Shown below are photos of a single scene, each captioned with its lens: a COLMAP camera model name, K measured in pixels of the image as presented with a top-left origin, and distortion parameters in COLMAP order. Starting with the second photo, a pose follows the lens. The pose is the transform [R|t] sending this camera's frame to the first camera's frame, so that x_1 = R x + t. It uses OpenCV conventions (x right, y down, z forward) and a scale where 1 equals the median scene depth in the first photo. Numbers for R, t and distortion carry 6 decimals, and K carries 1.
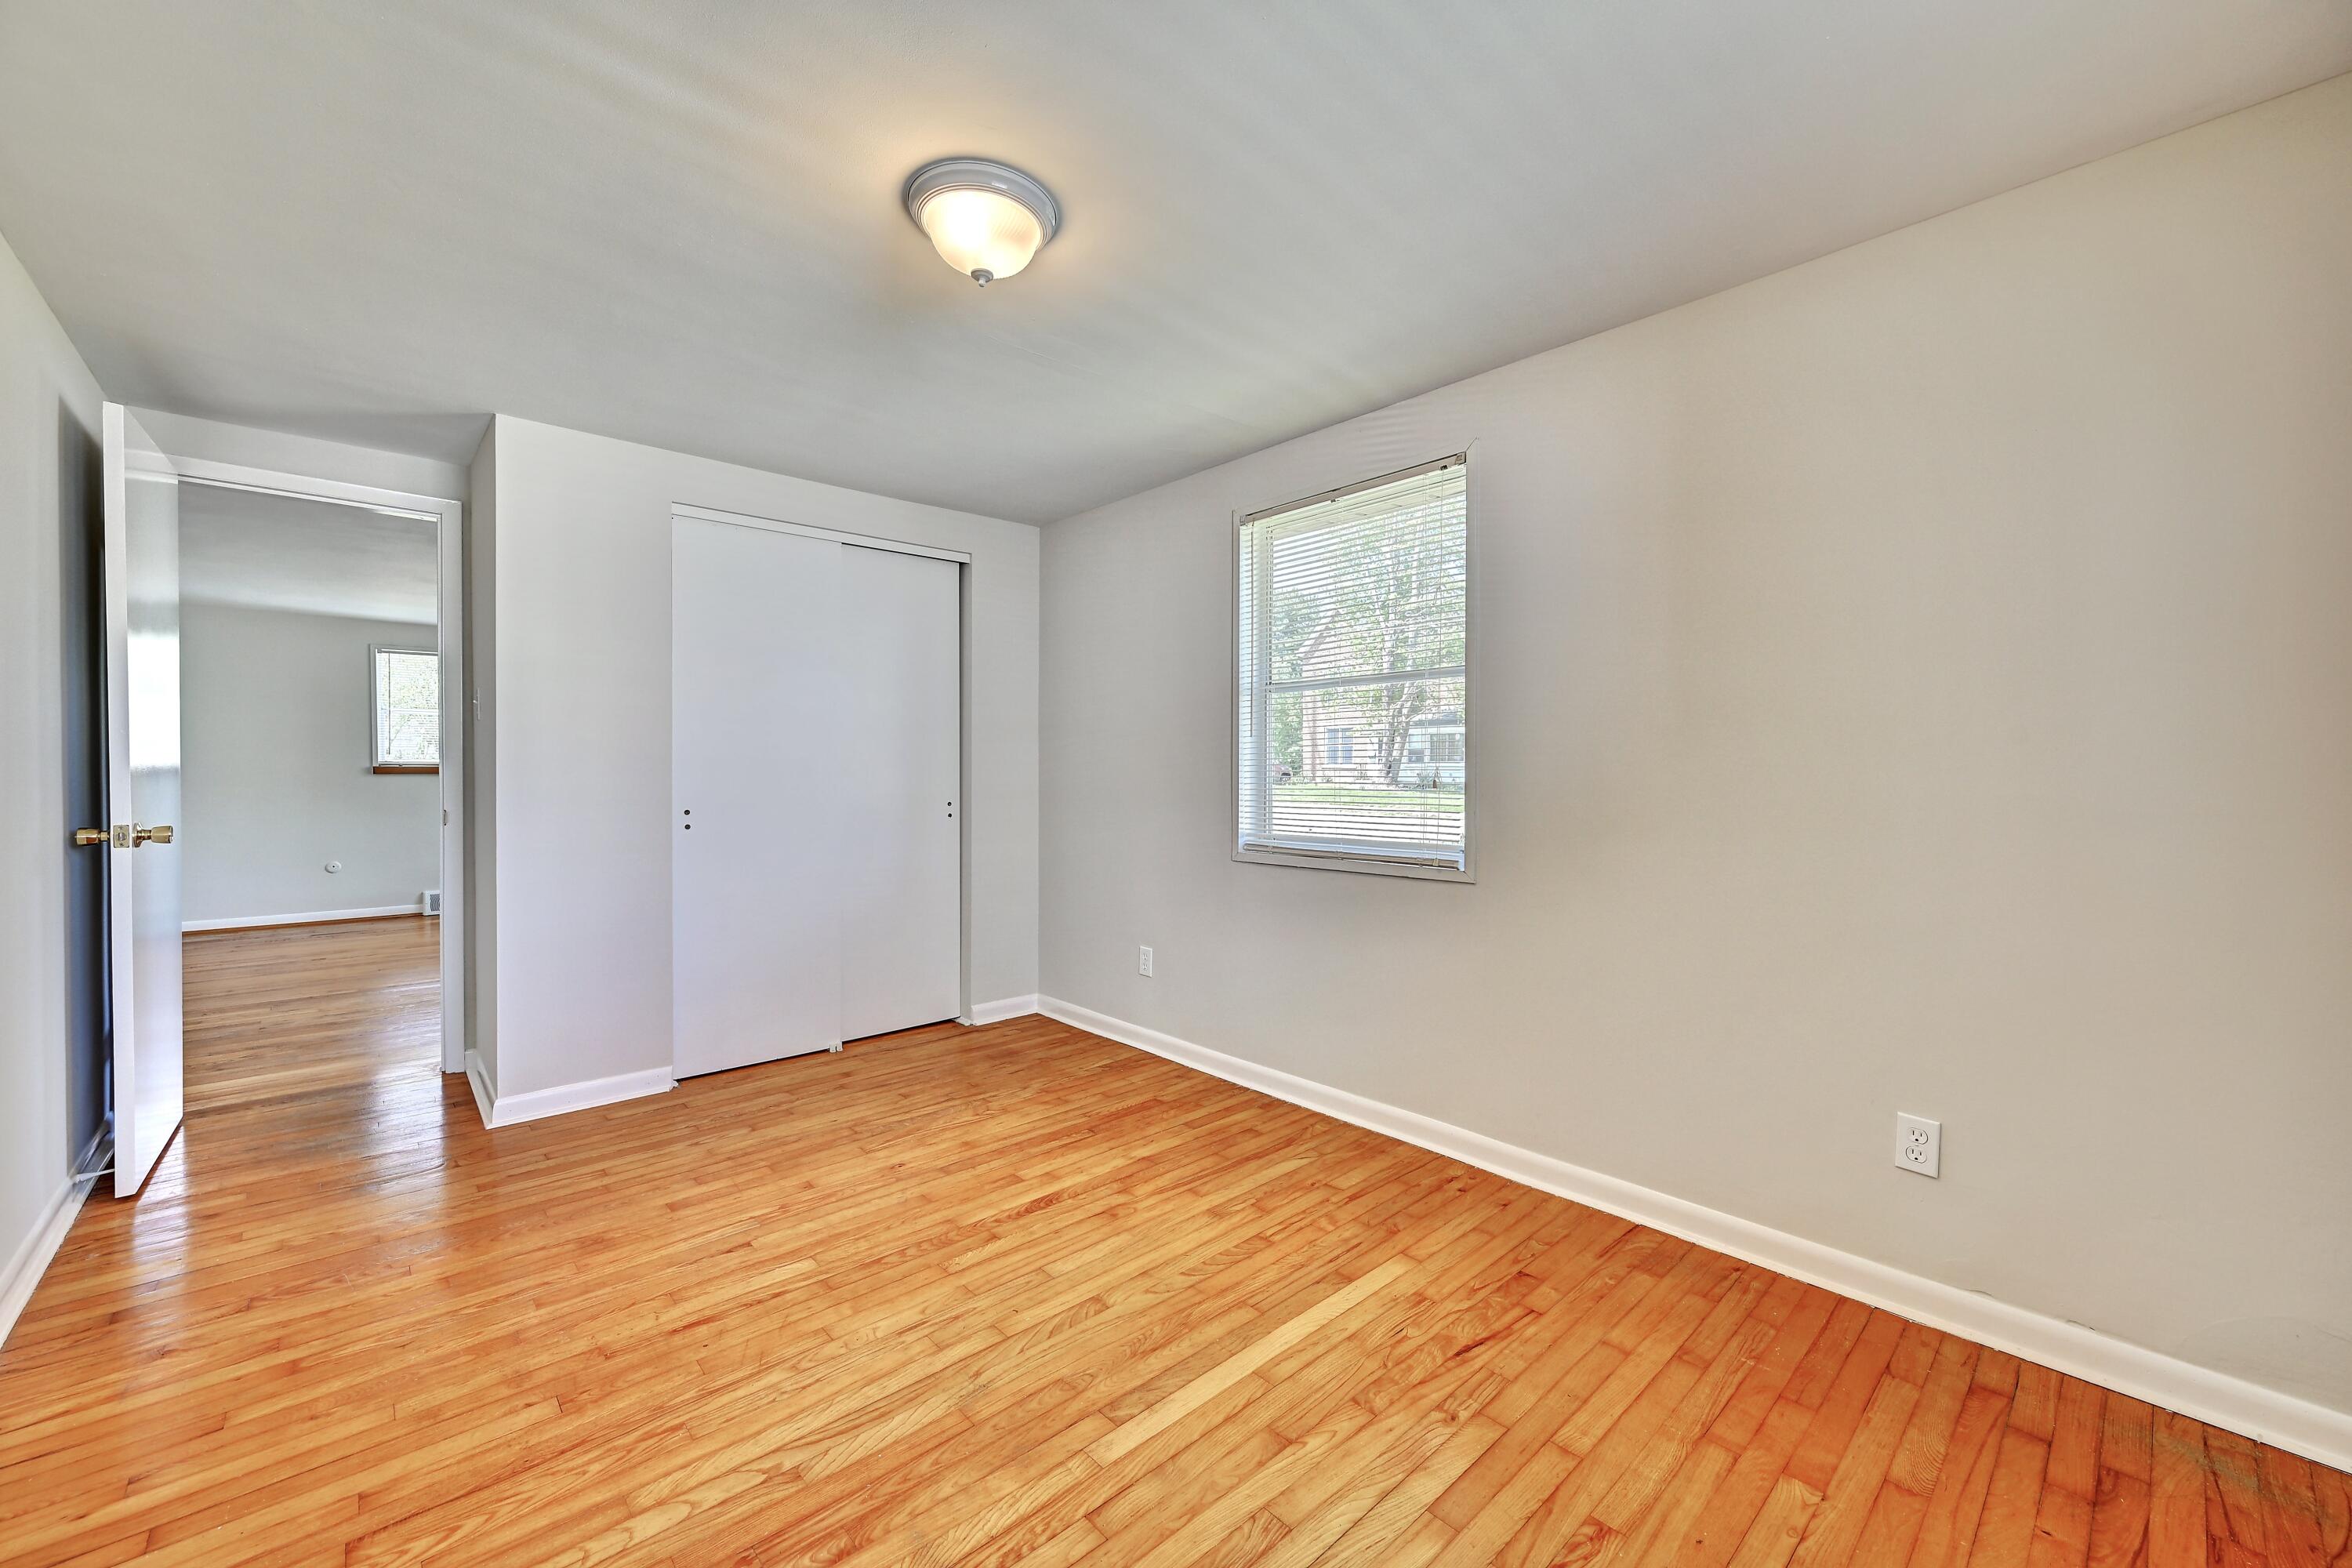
lens RADIAL K [[920.4, 0, 1173.1], [0, 920.4, 778.9], [0, 0, 1]] dist [-0.000377, -0.000045]
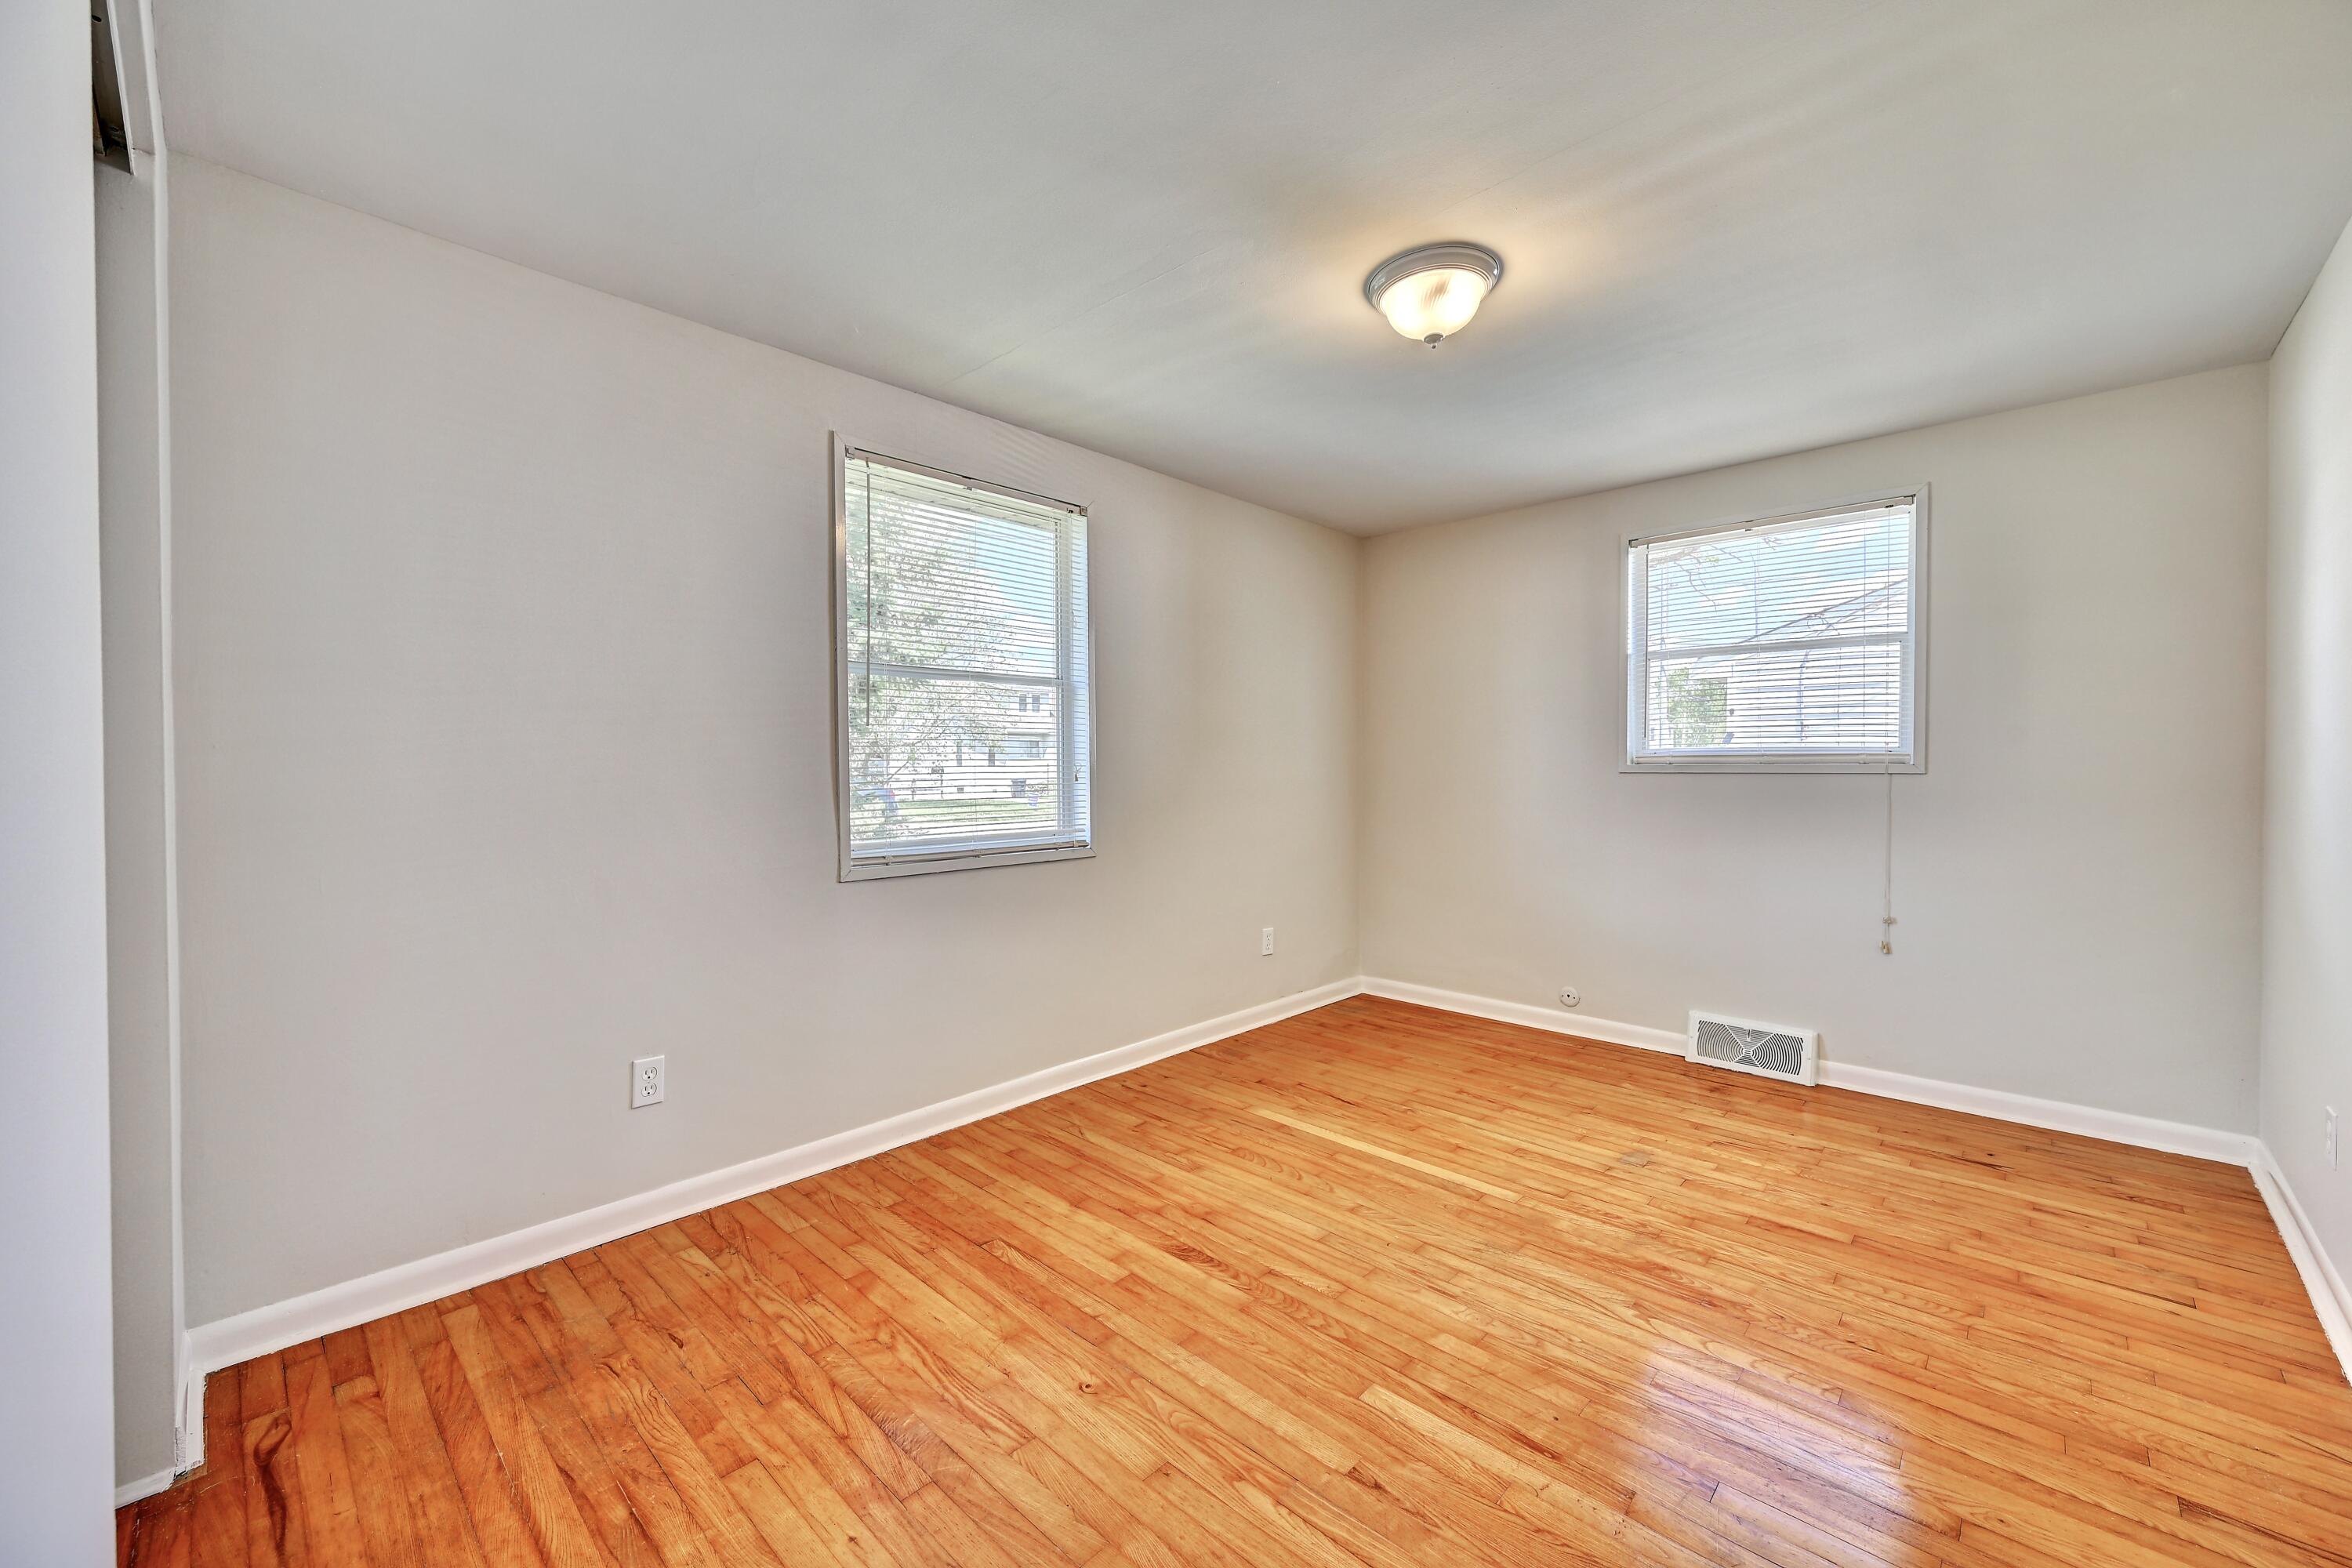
lens RADIAL K [[911.0, 0, 1194.5], [0, 911.0, 778.8], [0, 0, 1]] dist [0.001935, 0.000115]
pose [[-0.081273, -0.014914, 0.996580, -1.037489], [0.010329, 0.999822, 0.015805, -0.010822], [-0.996638, 0.011578, -0.081104, 1.089503]]
